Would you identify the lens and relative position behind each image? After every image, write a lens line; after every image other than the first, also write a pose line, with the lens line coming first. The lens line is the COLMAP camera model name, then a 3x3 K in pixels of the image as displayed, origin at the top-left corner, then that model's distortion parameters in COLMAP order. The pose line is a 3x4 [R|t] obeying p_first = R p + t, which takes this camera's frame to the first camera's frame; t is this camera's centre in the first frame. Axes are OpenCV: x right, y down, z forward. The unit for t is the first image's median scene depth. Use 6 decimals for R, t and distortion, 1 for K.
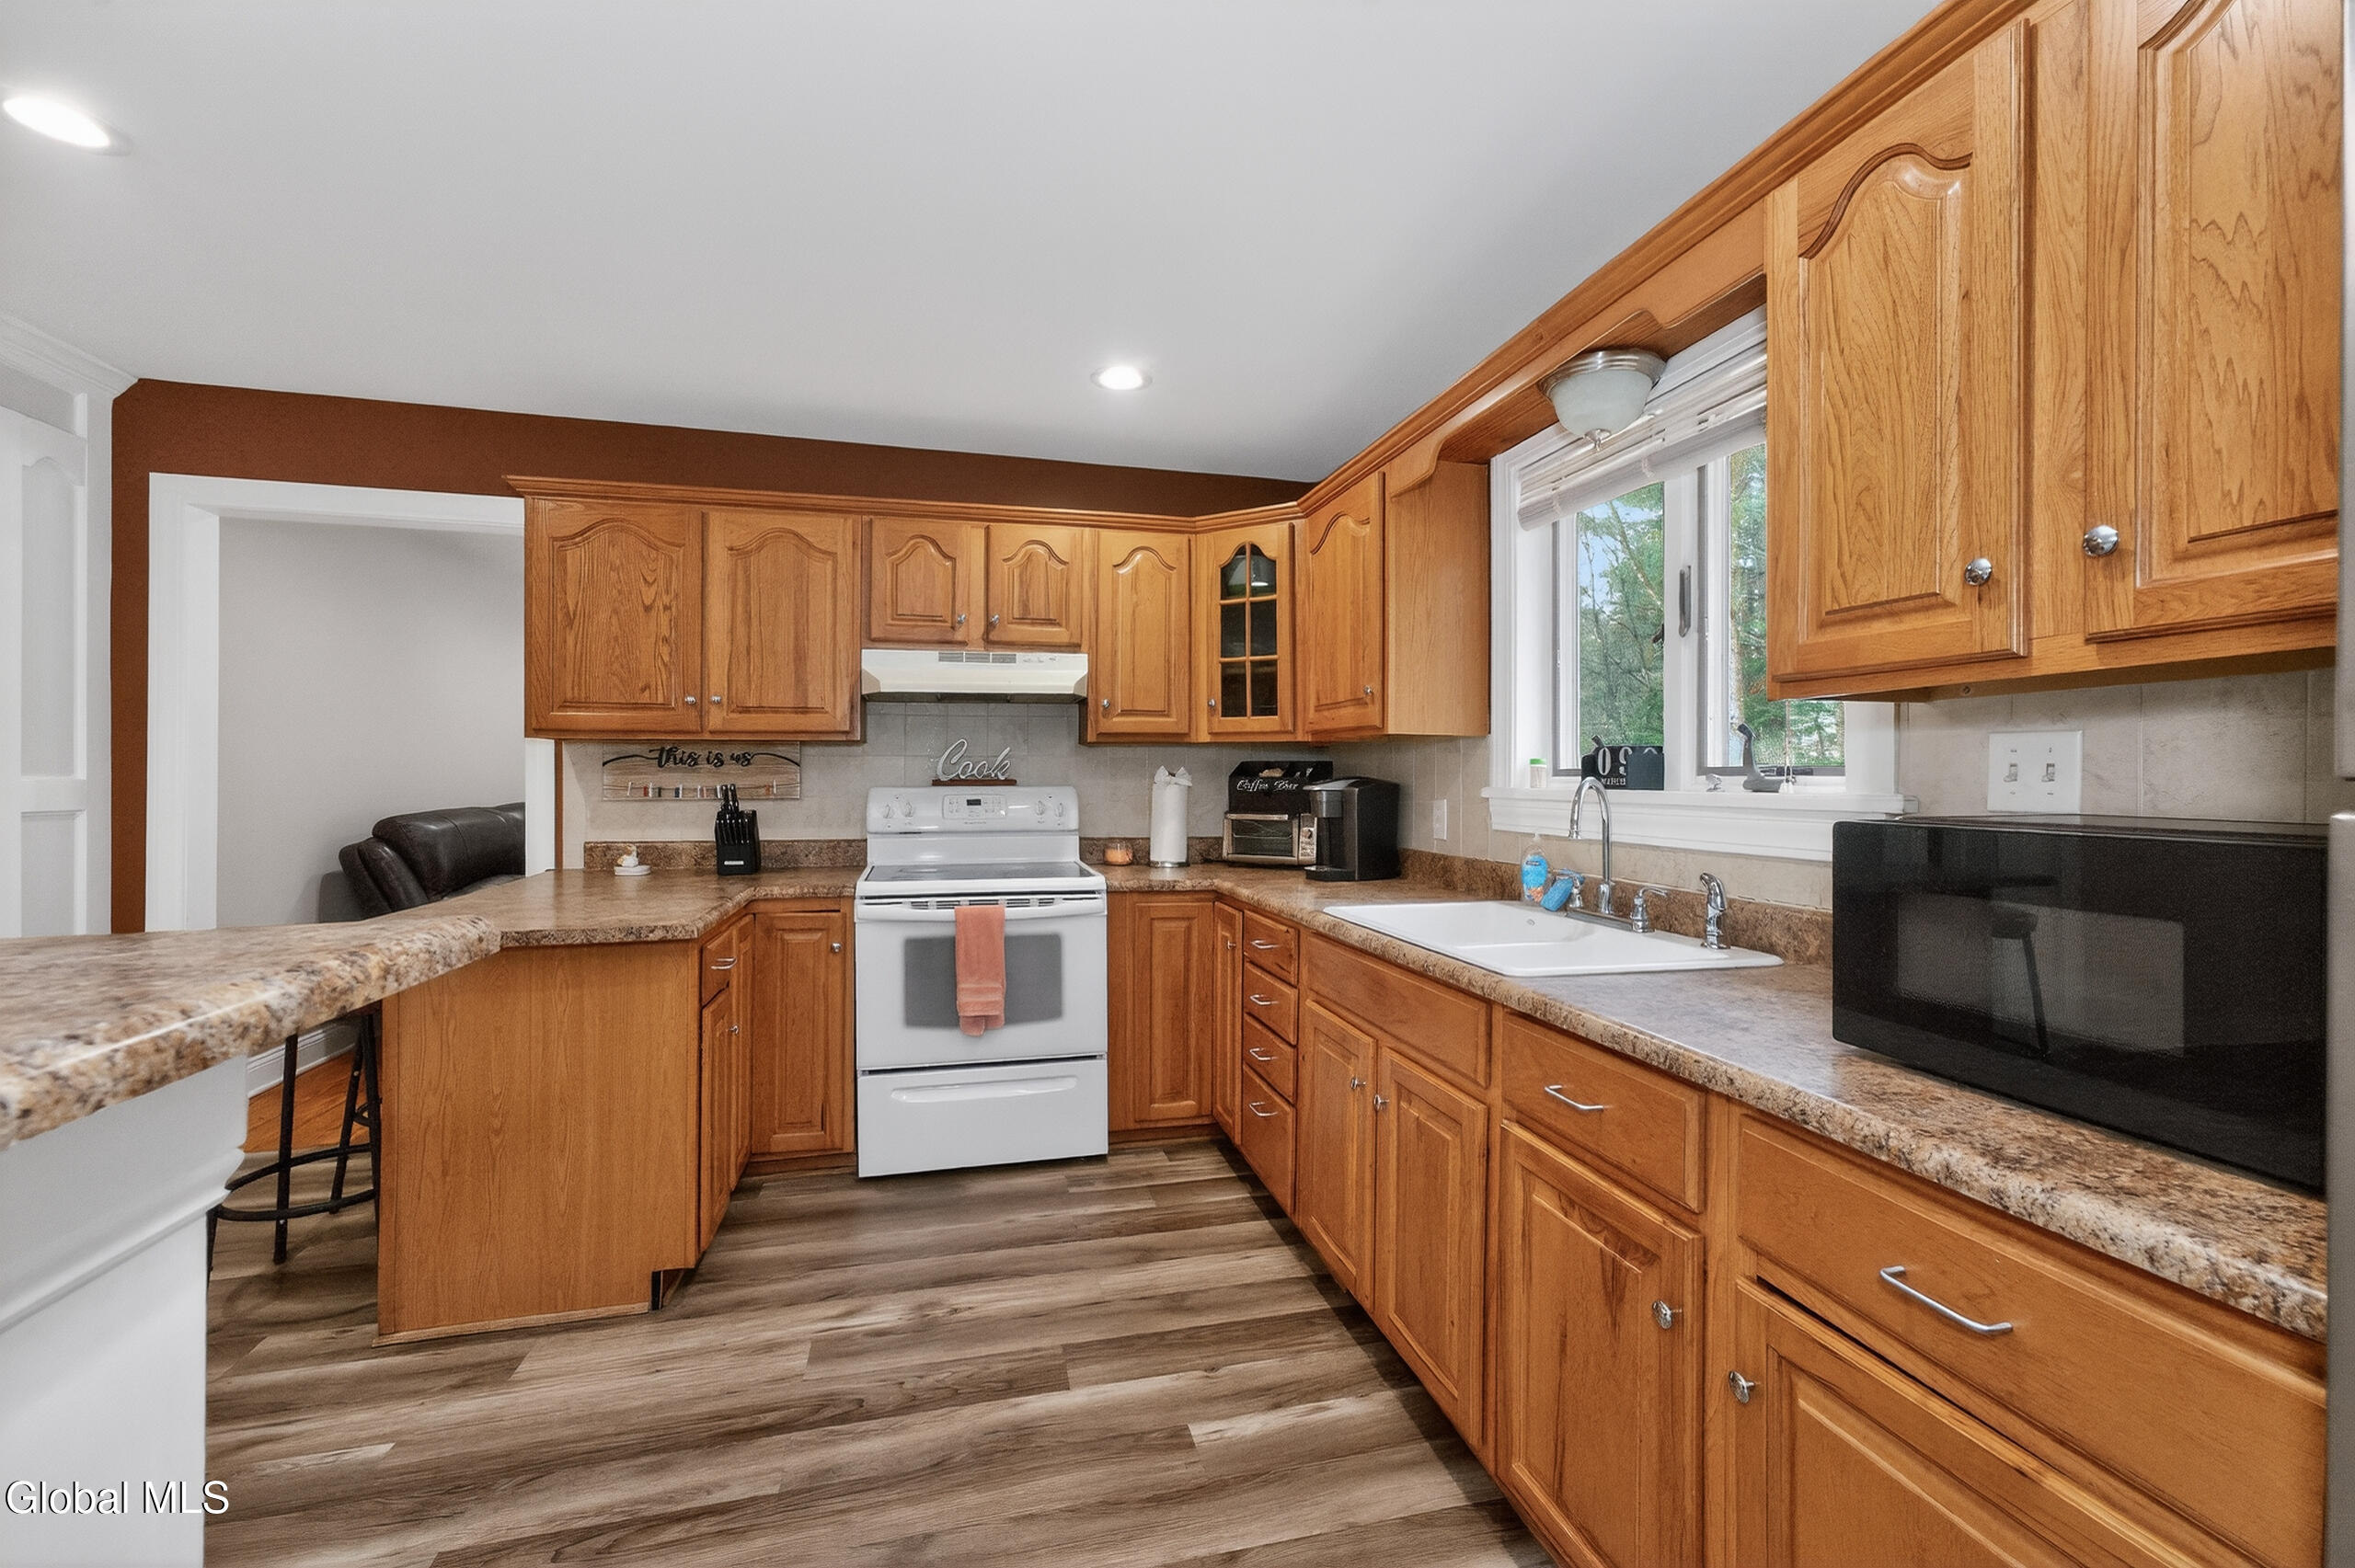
lens RADIAL K [[956.0, 0, 1177.5], [0, 956.0, 784.0], [0, 0, 1]] dist [-0.050126, 0.031203]
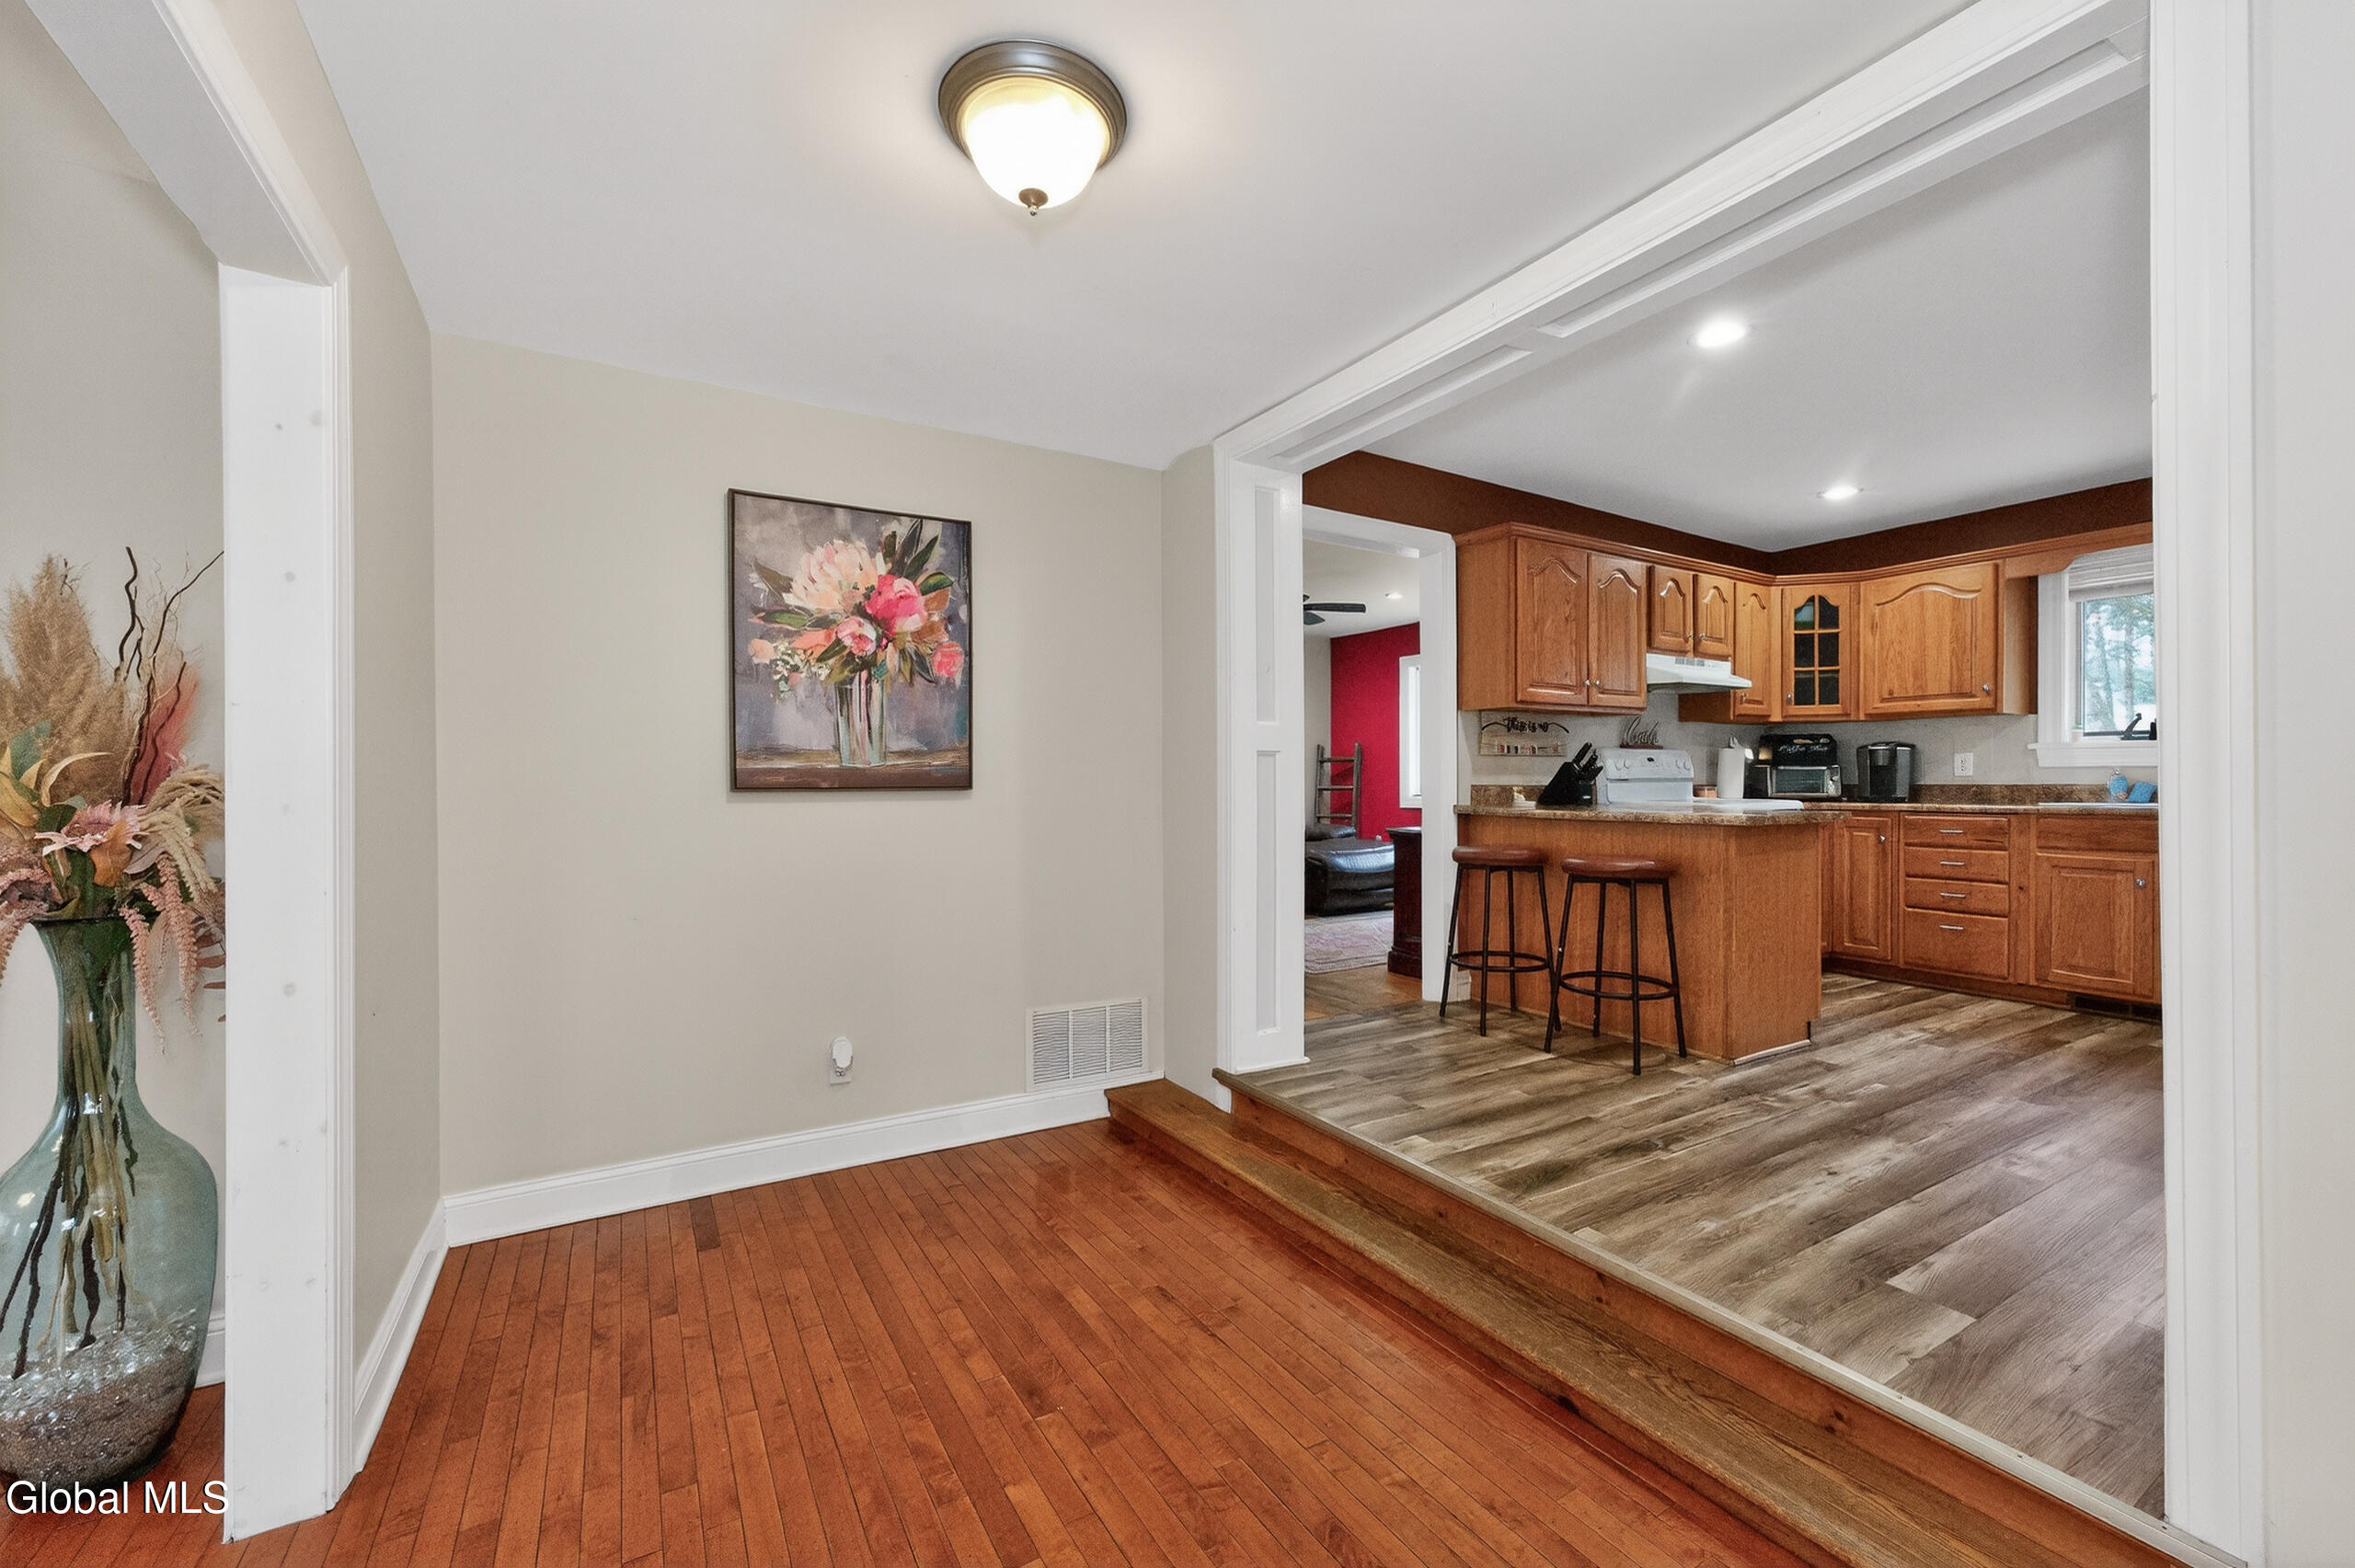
lens RADIAL K [[945.0, 0, 1181.5], [0, 945.0, 787.2], [0, 0, 1]] dist [-0.020691, 0.020383]
pose [[0.957335, -0.007156, 0.288891, -1.557954], [0.007970, 0.999967, -0.001643, 0.068879], [-0.288869, 0.003875, 0.957361, -0.214503]]
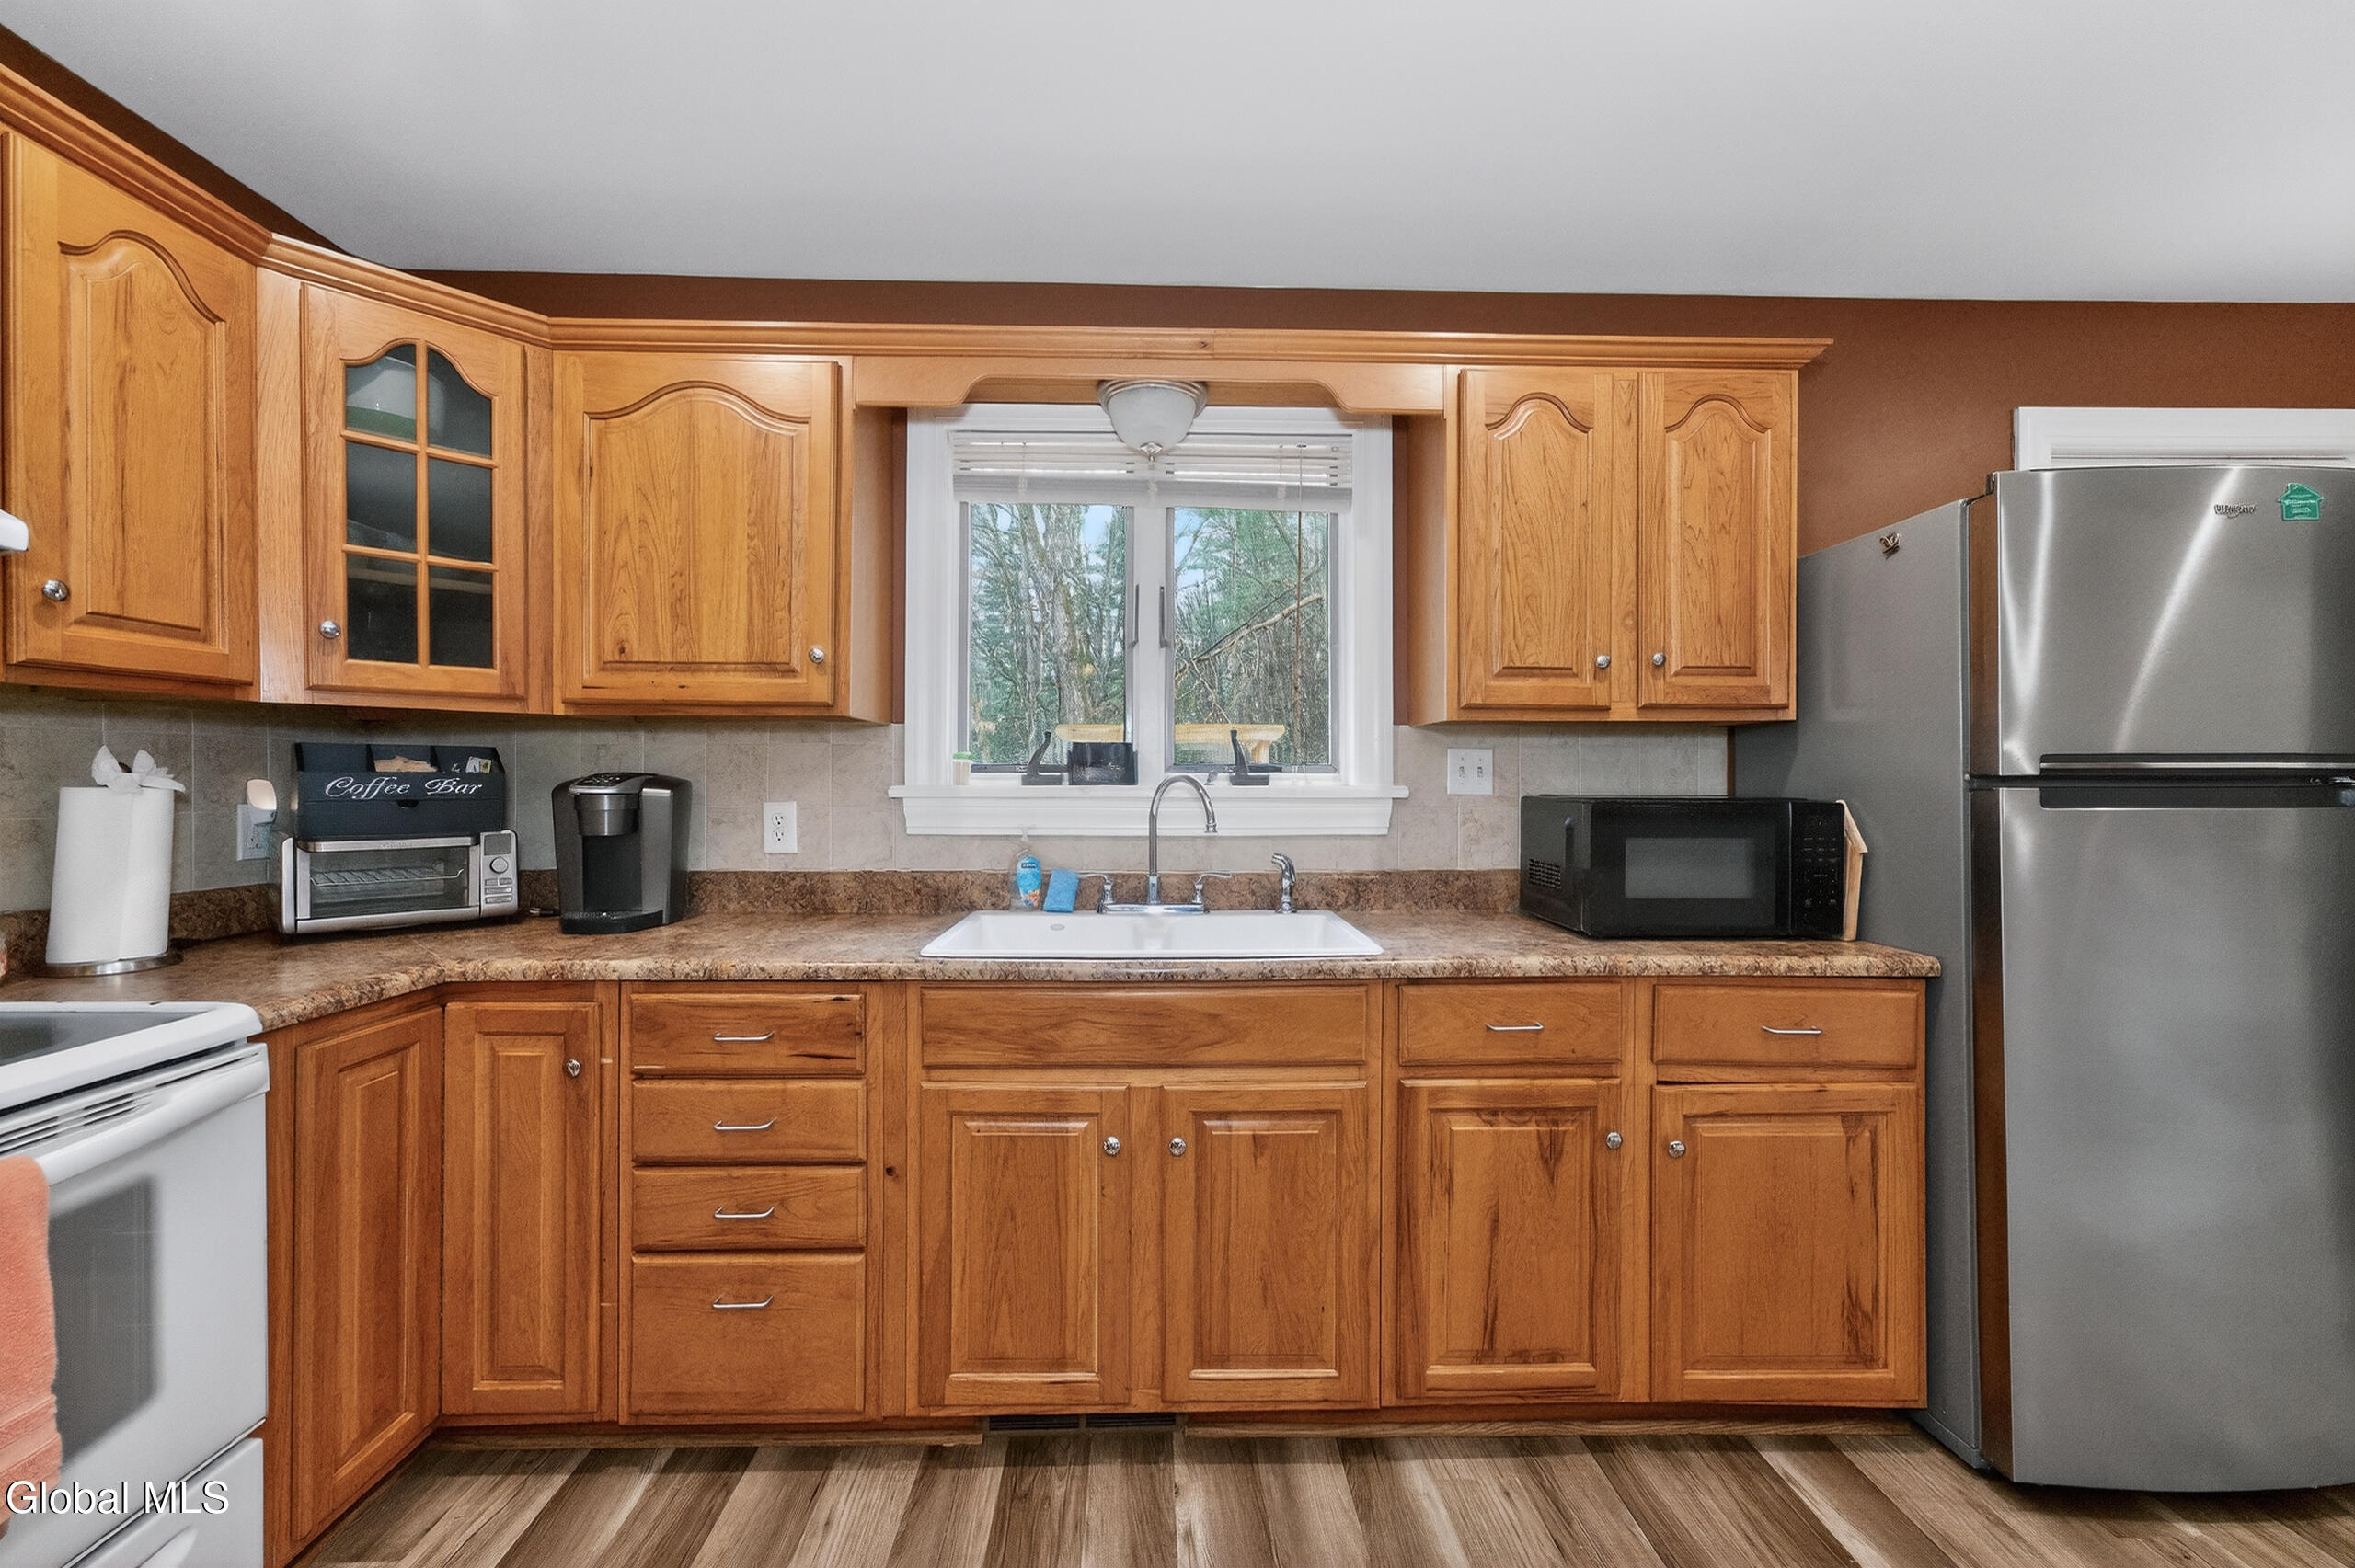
lens RADIAL K [[940.5, 0, 1174.6], [0, 940.5, 780.4], [0, 0, 1]] dist [-0.018766, 0.008146]
pose [[0.212541, -0.006096, 0.977133, -0.402208], [0.005605, 0.999972, 0.005019, -0.003249], [-0.977136, 0.004410, 0.212569, 0.520911]]
